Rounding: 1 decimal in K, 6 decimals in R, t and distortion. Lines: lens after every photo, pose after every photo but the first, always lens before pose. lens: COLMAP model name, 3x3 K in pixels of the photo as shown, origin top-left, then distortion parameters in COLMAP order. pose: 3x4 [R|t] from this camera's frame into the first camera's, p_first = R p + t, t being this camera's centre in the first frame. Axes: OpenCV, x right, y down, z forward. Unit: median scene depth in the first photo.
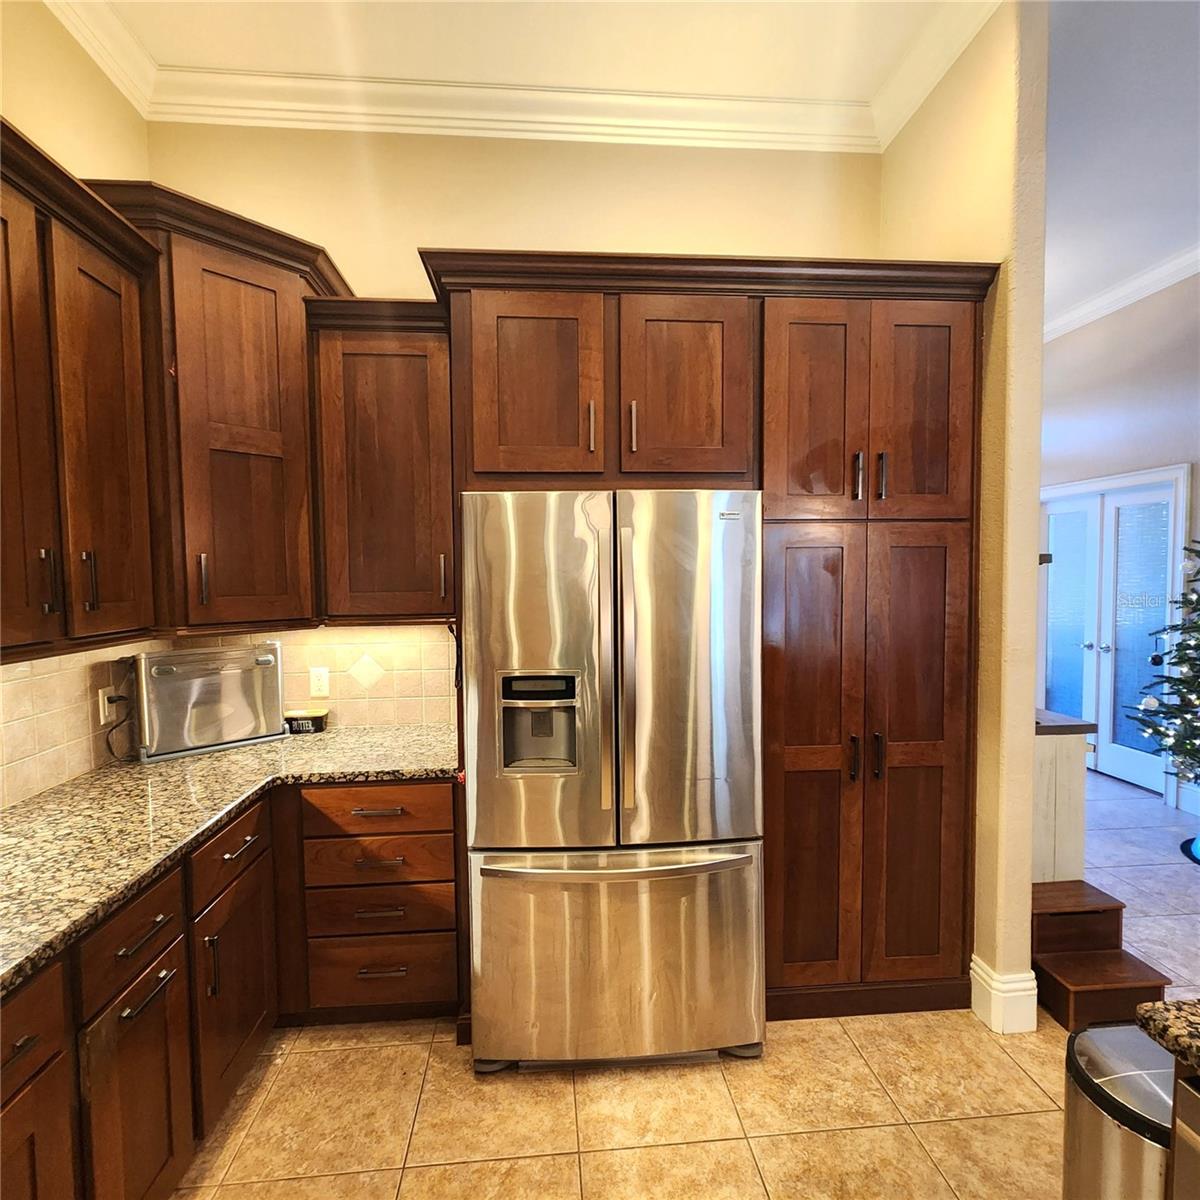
lens RADIAL K [[651.5, 0, 592.4], [0, 651.5, 603.0], [0, 0, 1]] dist [0.001416, 0.002607]
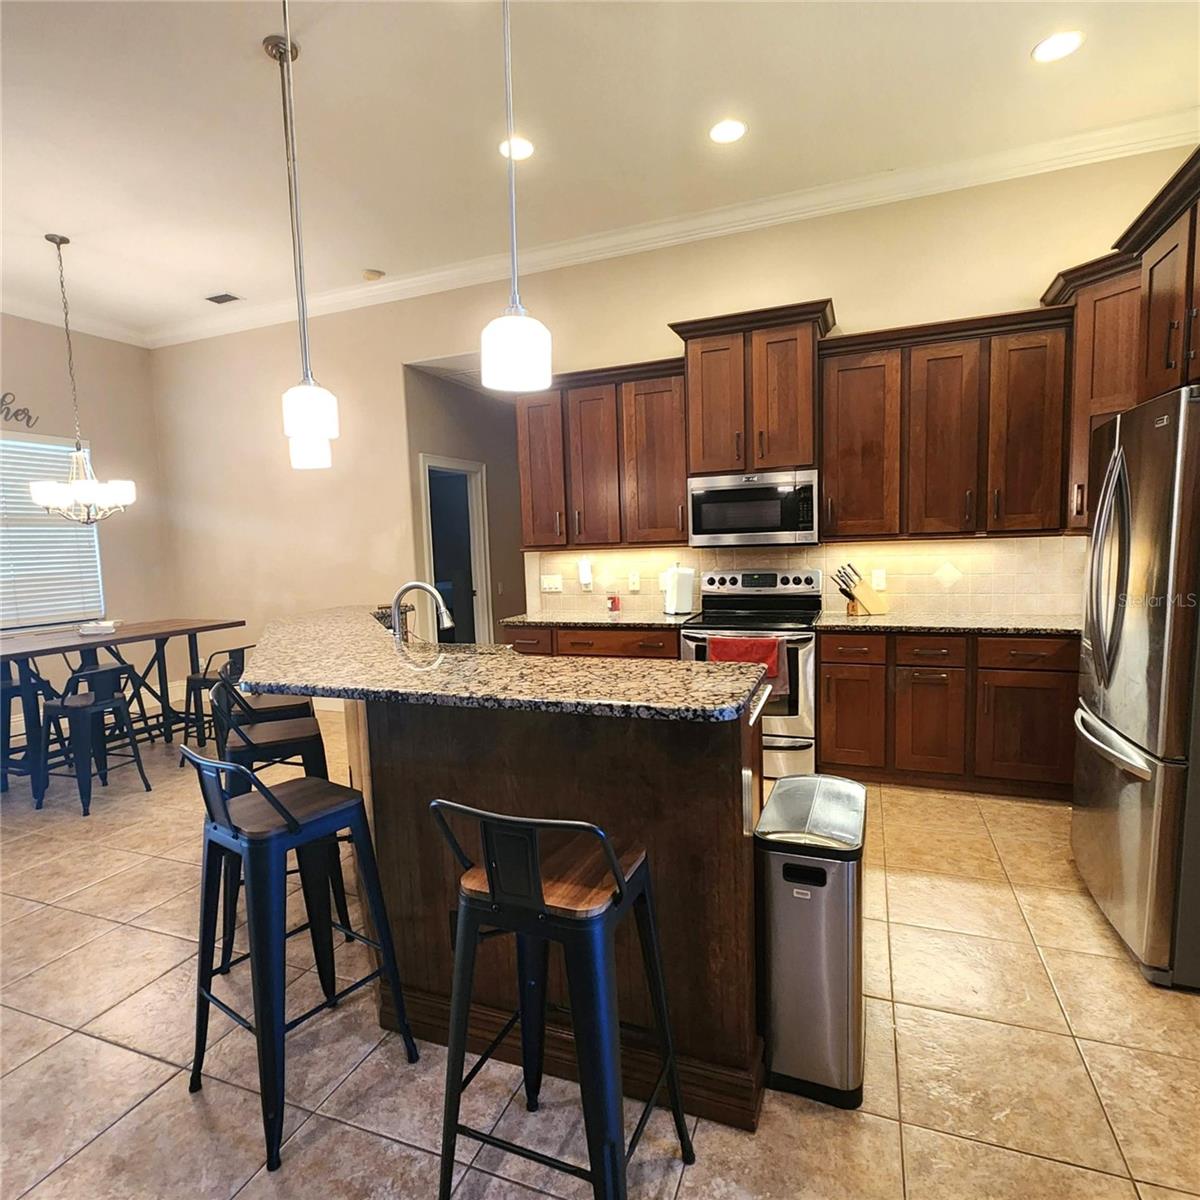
lens RADIAL K [[688.5, 0, 591.0], [0, 688.5, 604.4], [0, 0, 1]] dist [0.000777, 0.002769]
pose [[-0.441473, 0.110840, -0.890402, 1.454488], [-0.003249, 0.992137, 0.125115, 0.010168], [0.897268, 0.058127, -0.437642, 0.661127]]
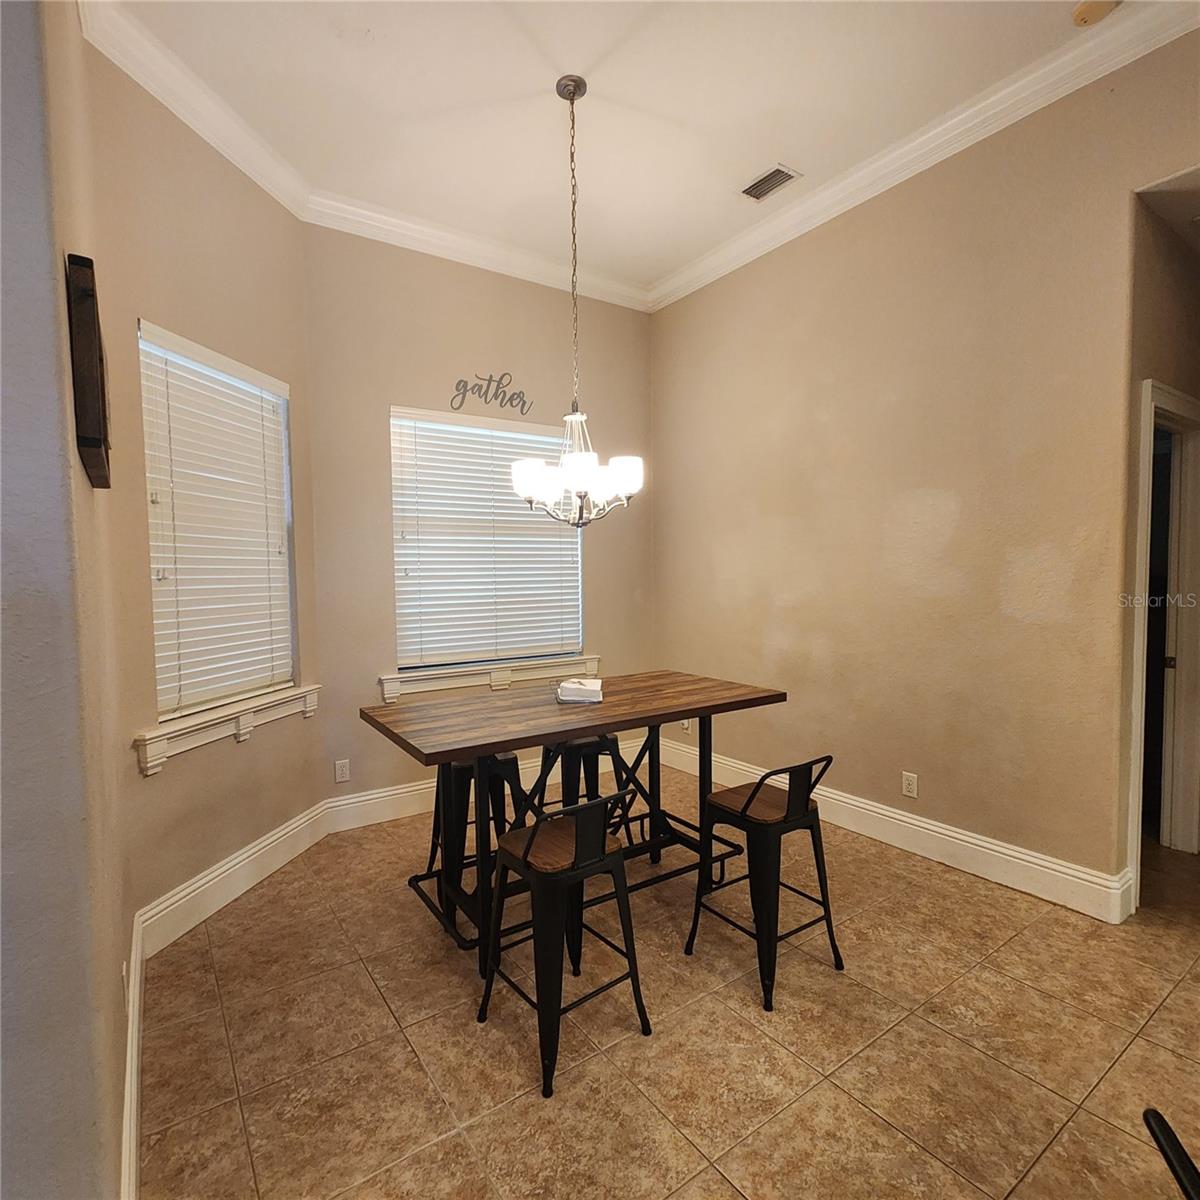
lens RADIAL K [[651.5, 0, 599.7], [0, 651.5, 602.7], [0, 0, 1]] dist [0.001416, 0.002607]
pose [[-0.856590, 0.048648, -0.513700, 0.829258], [-0.000404, 0.995482, 0.094946, 0.065099], [0.515998, 0.081537, -0.852700, -0.591320]]
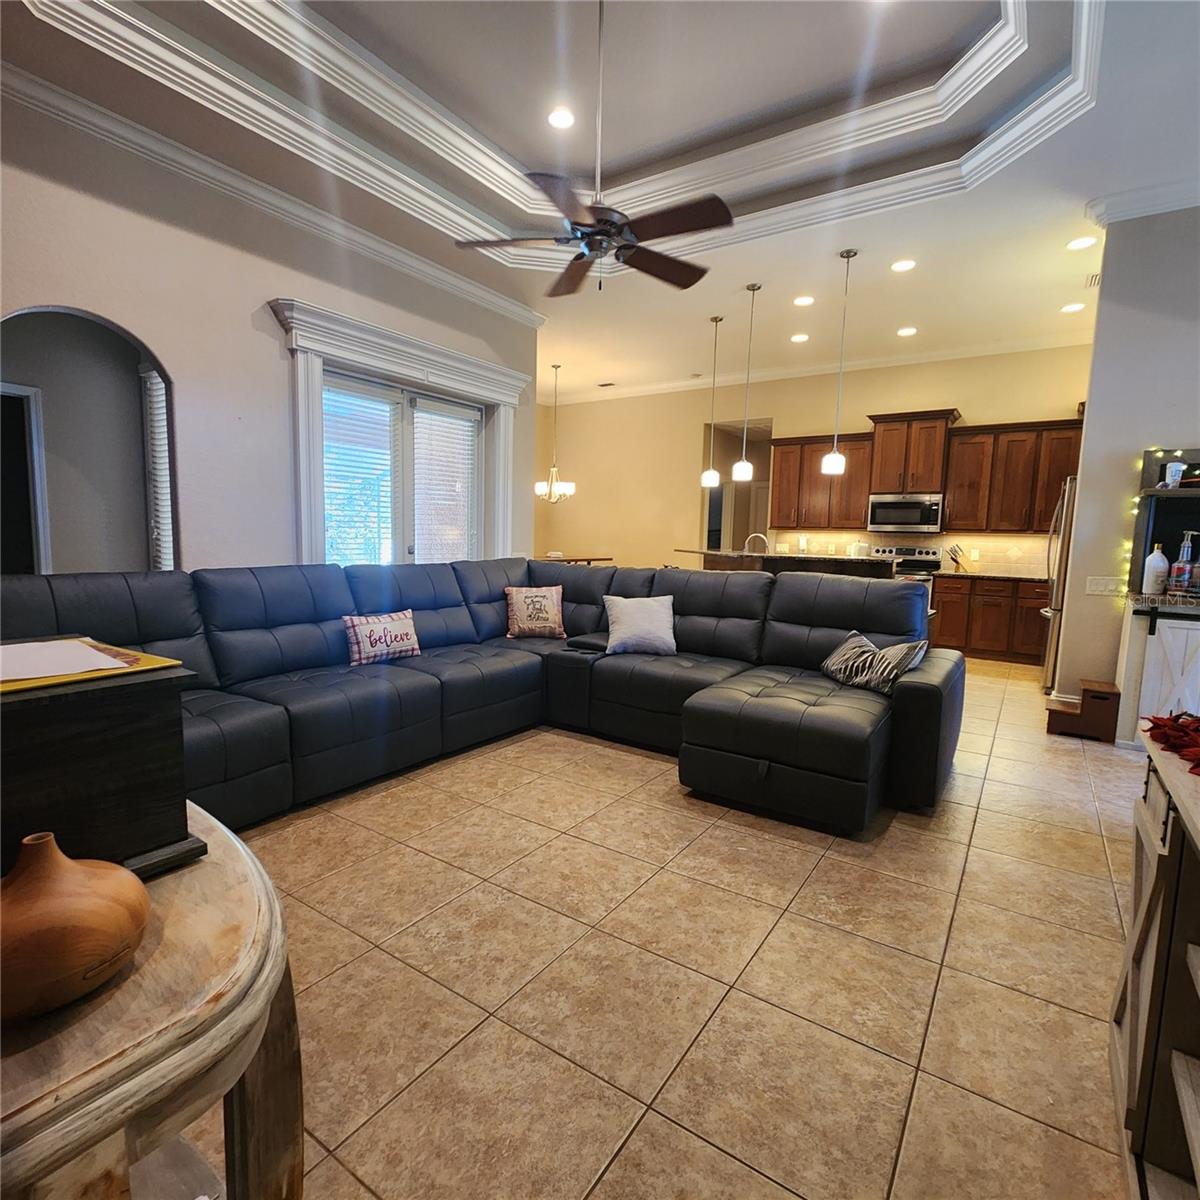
lens RADIAL K [[651.5, 0, 597.1], [0, 651.5, 599.8], [0, 0, 1]] dist [0.001416, 0.002607]
pose [[-0.621801, 0.074909, -0.779584, 3.351525], [-0.055735, 0.988659, 0.139453, 0.051714], [0.781189, 0.130162, -0.610574, 1.127543]]
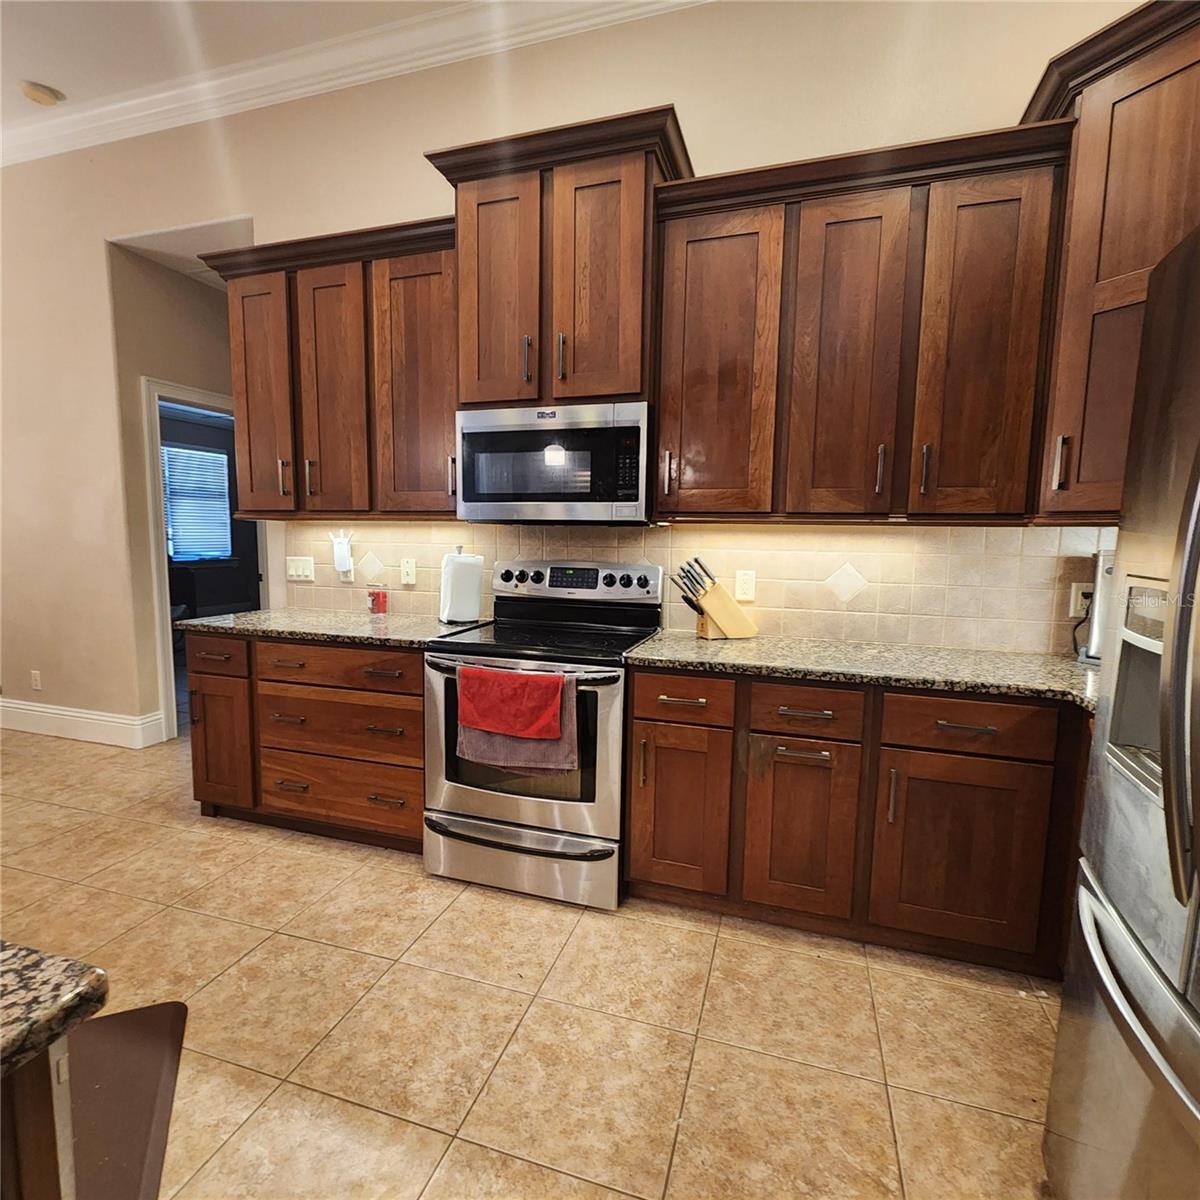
lens RADIAL K [[651.5, 0, 589.8], [0, 651.5, 602.1], [0, 0, 1]] dist [0.001416, 0.002607]
pose [[-0.381061, 0.104298, -0.918648, 0.532414], [-0.054450, 0.989360, 0.134912, 0.068906], [0.922945, 0.101430, -0.371328, 0.723496]]
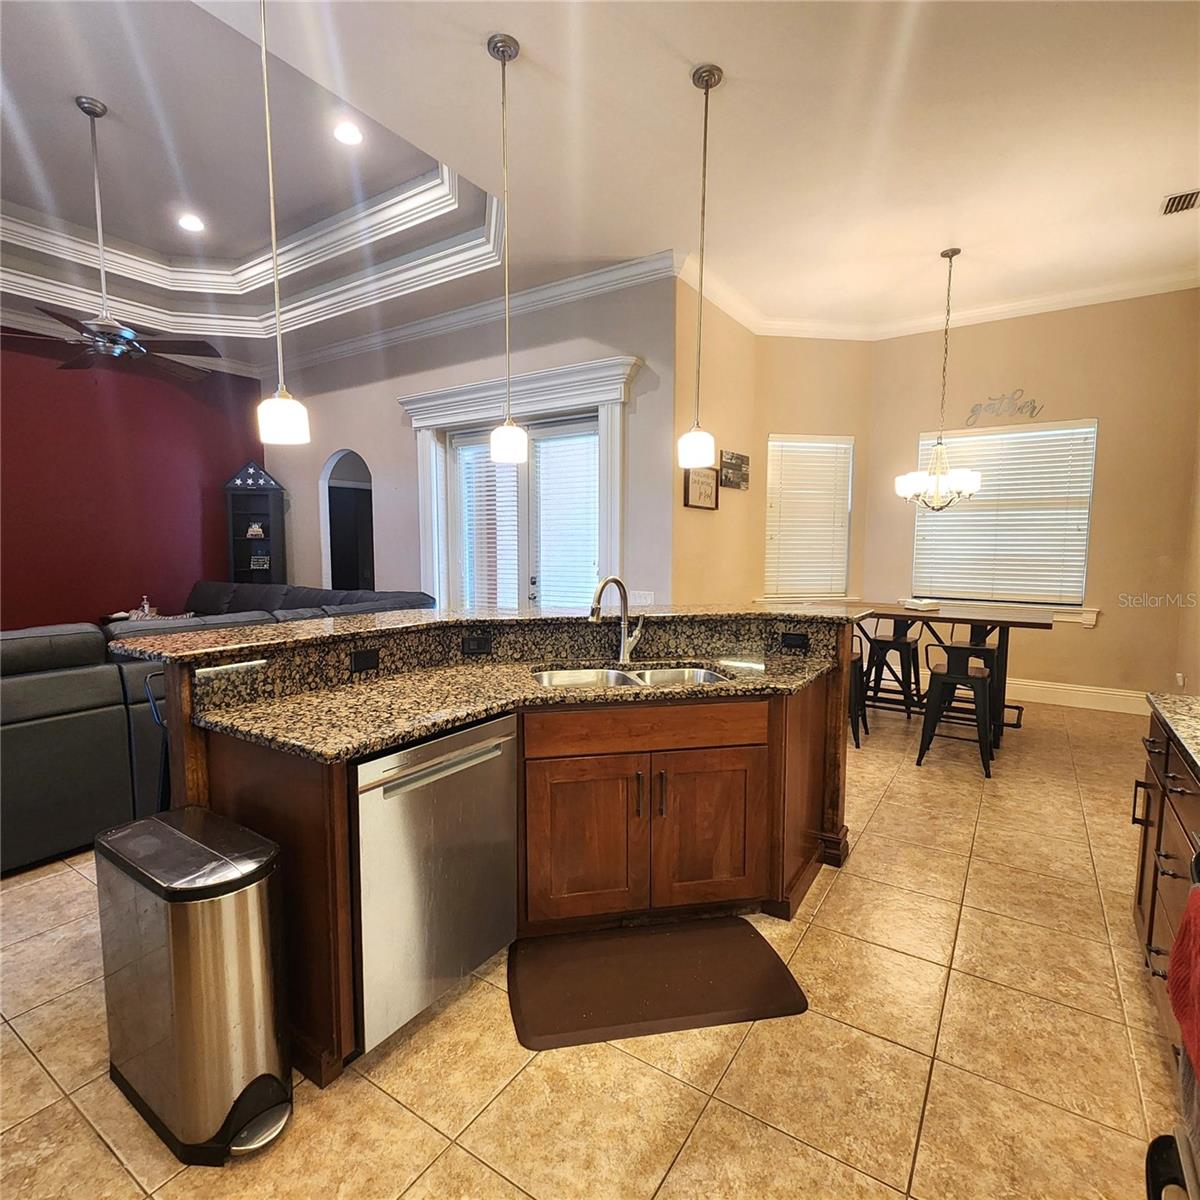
lens RADIAL K [[651.5, 0, 590.1], [0, 651.5, 600.8], [0, 0, 1]] dist [0.001416, 0.002607]
pose [[-0.785112, -0.045045, 0.617714, -0.316100], [0.038691, 0.991837, 0.121502, 0.025026], [-0.618144, 0.119293, -0.776960, 0.819425]]
